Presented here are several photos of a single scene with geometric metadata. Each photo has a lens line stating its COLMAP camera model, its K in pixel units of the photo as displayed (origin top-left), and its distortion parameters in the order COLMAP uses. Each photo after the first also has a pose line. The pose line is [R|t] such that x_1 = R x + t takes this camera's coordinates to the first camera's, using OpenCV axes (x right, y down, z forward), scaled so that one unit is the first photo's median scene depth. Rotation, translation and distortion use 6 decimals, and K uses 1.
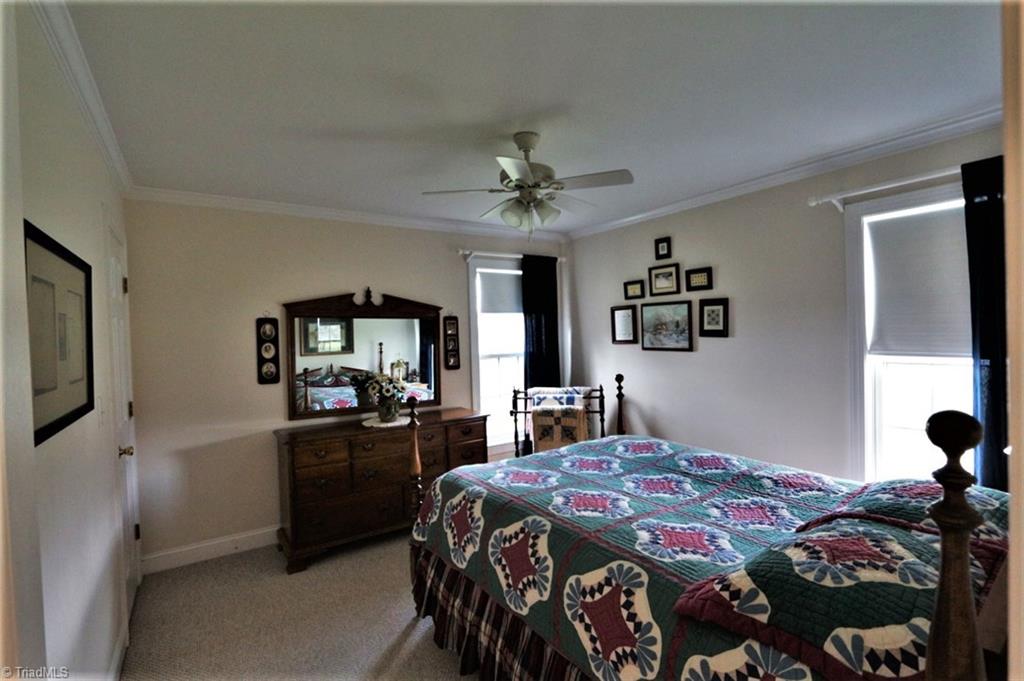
lens RADIAL K [[471.5, 0, 515.4], [0, 471.5, 339.3], [0, 0, 1]] dist [-0.019170, 0.002718]
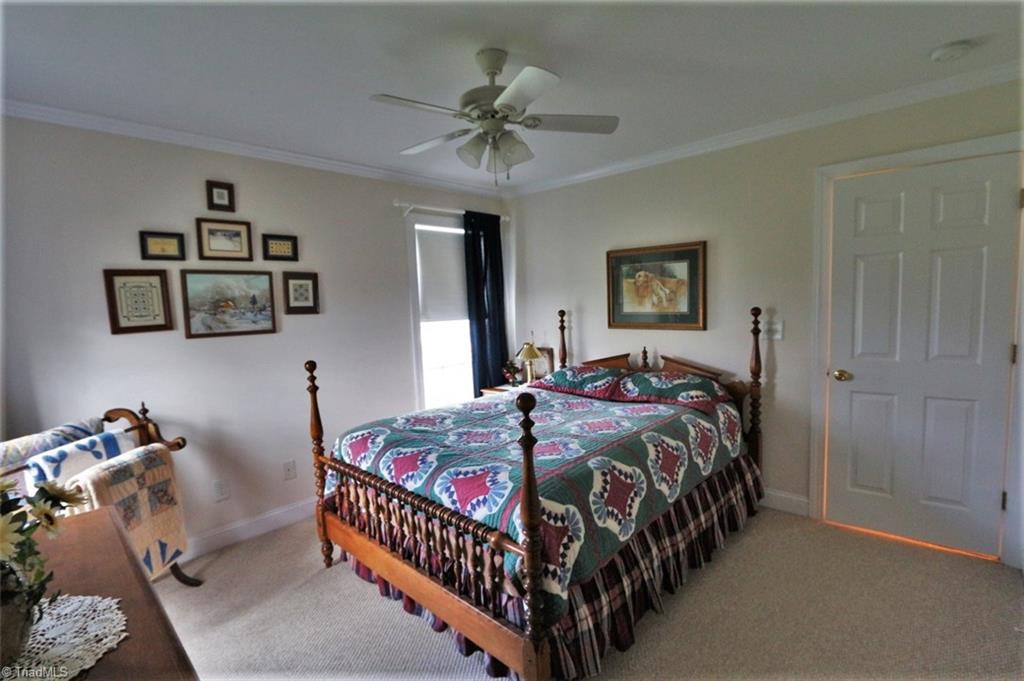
lens RADIAL K [[471.5, 0, 516.3], [0, 471.5, 341.2], [0, 0, 1]] dist [-0.019170, 0.002718]
pose [[-0.208076, -0.055509, 0.976536, -0.516183], [0.051340, 0.996392, 0.067577, 0.006367], [-0.976764, 0.064196, -0.204476, 0.727608]]
